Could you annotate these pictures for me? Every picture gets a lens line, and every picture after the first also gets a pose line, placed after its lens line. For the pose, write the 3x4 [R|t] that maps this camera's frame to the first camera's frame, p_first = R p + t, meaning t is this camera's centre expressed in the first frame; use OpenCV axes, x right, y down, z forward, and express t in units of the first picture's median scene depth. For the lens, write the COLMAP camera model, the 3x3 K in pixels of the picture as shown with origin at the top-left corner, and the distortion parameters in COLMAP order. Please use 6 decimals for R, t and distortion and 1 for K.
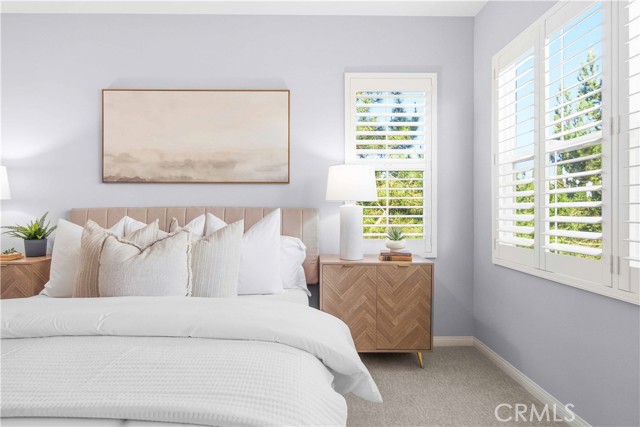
lens RADIAL K [[350.4, 0, 317.6], [0, 350.4, 210.4], [0, 0, 1]] dist [-0.000272, -0.000468]
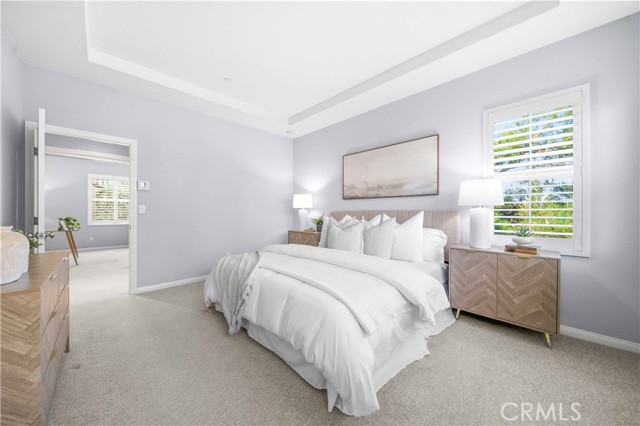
lens RADIAL K [[226.2, 0, 317.6], [0, 226.2, 213.9], [0, 0, 1]] dist [-0.000851, -0.000123]
pose [[0.688699, 0.006848, -0.725015, 0.294321], [-0.004170, 0.999976, 0.005484, 0.003657], [0.725036, -0.000753, 0.688711, -0.072388]]
